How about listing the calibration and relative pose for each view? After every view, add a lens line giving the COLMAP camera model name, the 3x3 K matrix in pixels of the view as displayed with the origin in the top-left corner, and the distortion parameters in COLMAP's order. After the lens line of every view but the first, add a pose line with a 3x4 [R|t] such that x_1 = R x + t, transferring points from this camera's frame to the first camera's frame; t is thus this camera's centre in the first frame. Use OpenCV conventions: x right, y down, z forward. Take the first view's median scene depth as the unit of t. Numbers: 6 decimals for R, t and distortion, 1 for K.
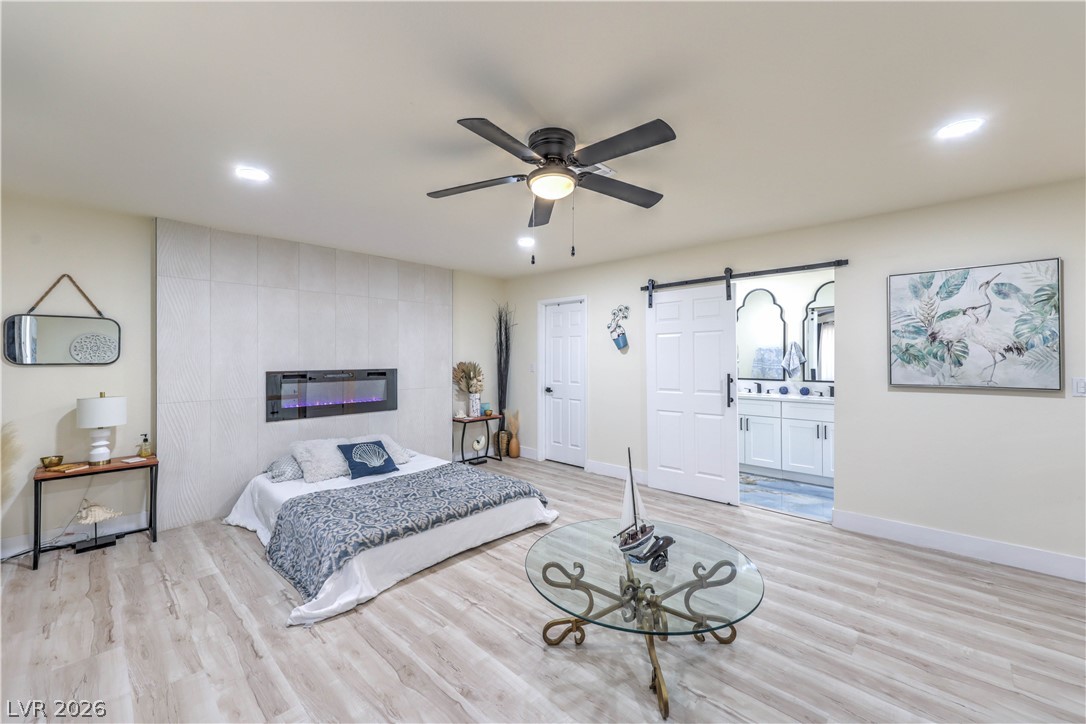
lens RADIAL K [[430.3, 0, 548.5], [0, 430.3, 354.9], [0, 0, 1]] dist [0.001767, 0.000051]
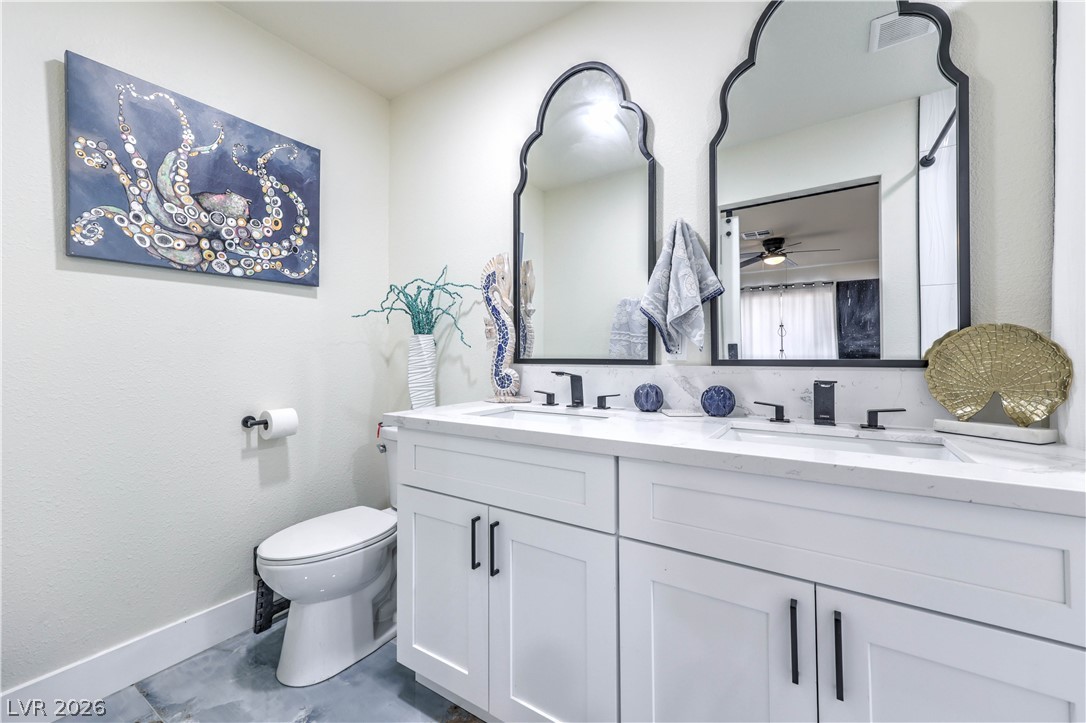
lens RADIAL K [[435.3, 0, 546.8], [0, 435.3, 358.3], [0, 0, 1]] dist [0.001696, 0.000083]
pose [[0.984720, -0.004548, 0.174085, 0.430668], [0.003001, 0.999954, 0.009148, 0.053495], [-0.174118, -0.008486, 0.984688, 0.730615]]
